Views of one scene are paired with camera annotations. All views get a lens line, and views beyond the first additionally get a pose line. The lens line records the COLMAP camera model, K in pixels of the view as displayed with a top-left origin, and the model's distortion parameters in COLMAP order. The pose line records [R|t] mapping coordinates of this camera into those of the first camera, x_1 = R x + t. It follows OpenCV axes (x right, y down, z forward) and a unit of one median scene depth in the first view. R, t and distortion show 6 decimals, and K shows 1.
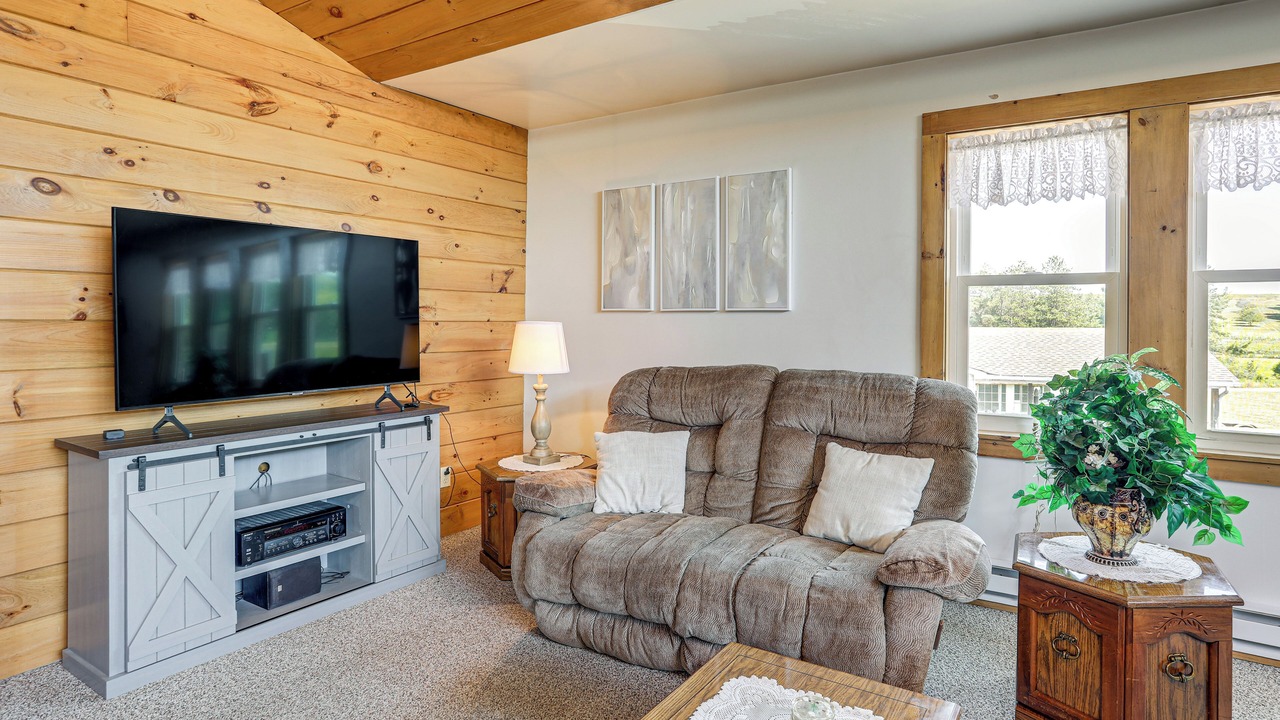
lens RADIAL K [[707.5, 0, 691.5], [0, 707.5, 325.3], [0, 0, 1]] dist [-0.036475, 0.035688]
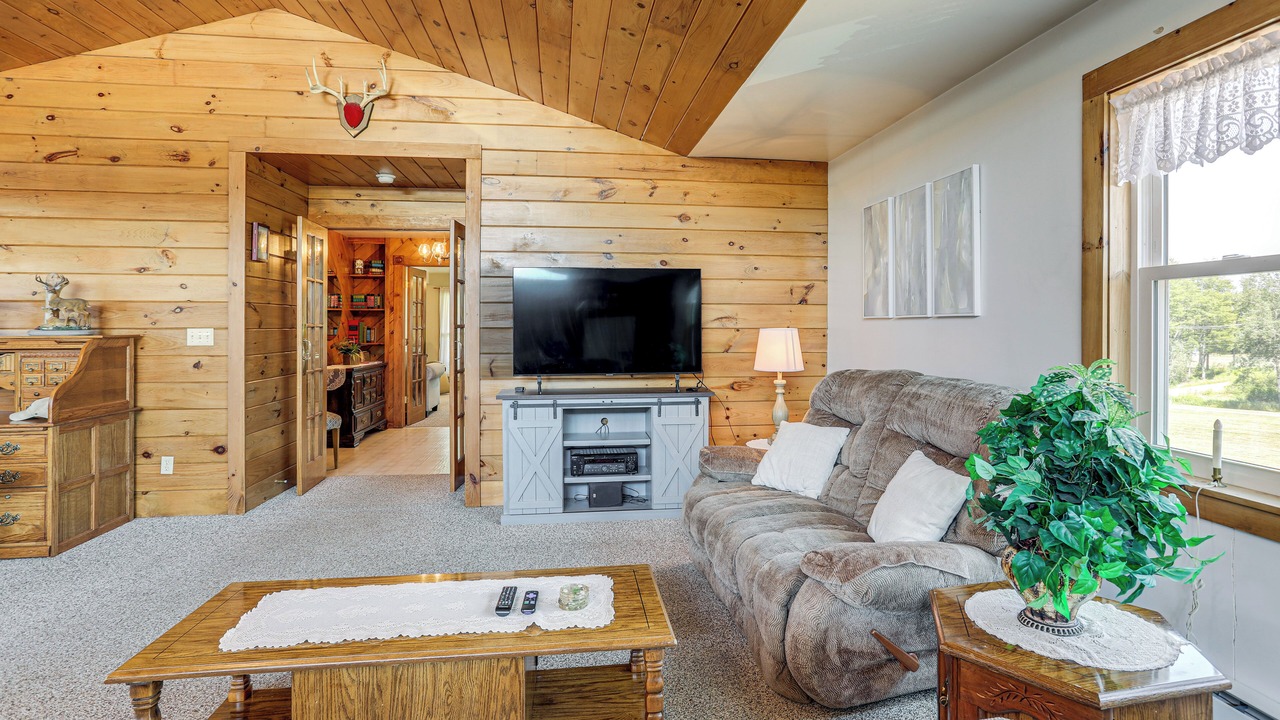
lens RADIAL K [[707.5, 0, 691.5], [0, 707.5, 325.3], [0, 0, 1]] dist [-0.036475, 0.035688]
pose [[0.635525, -0.005376, -0.772062, 0.668956], [-0.004823, 0.999929, -0.010933, 0.003819], [0.772065, 0.010672, 0.635454, 0.125633]]
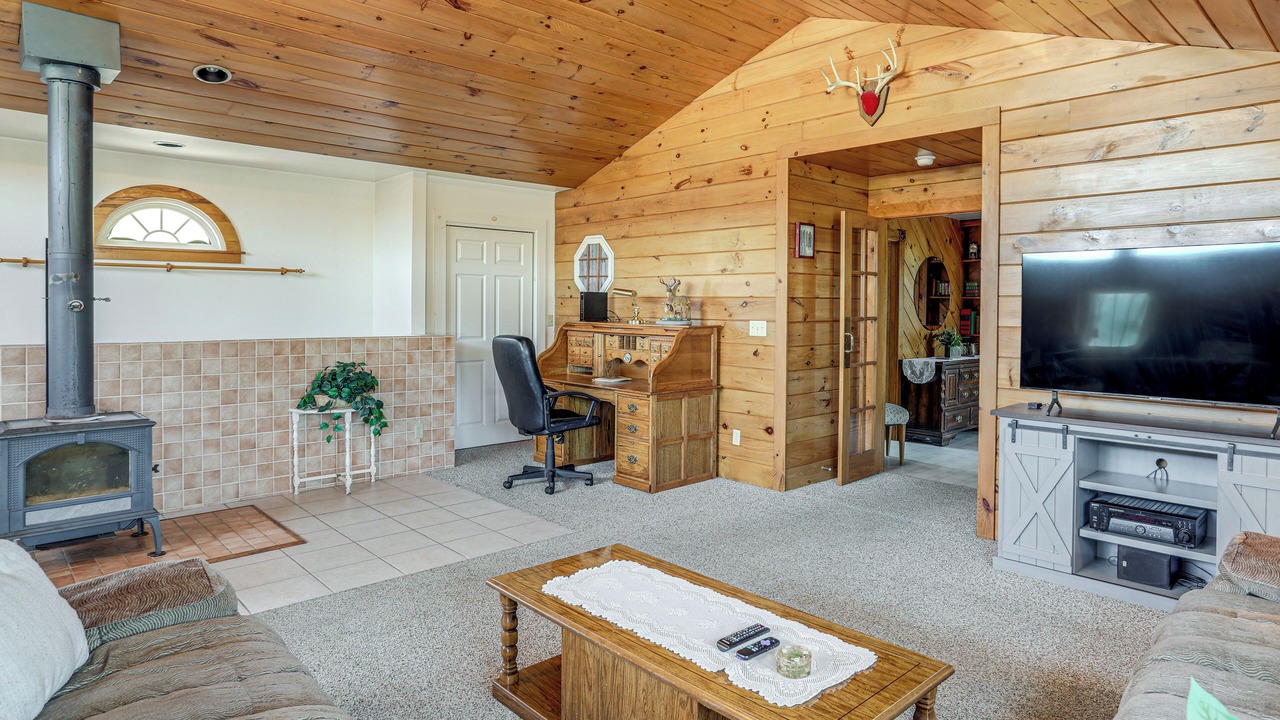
lens RADIAL K [[773.7, 0, 641.9], [0, 773.7, 313.8], [0, 0, 1]] dist [-0.076592, 0.052314]
pose [[-0.298799, 0.004782, -0.954304, 0.701069], [-0.018240, 0.999776, 0.010721, -0.028806], [0.954142, 0.020610, -0.298645, 0.512612]]
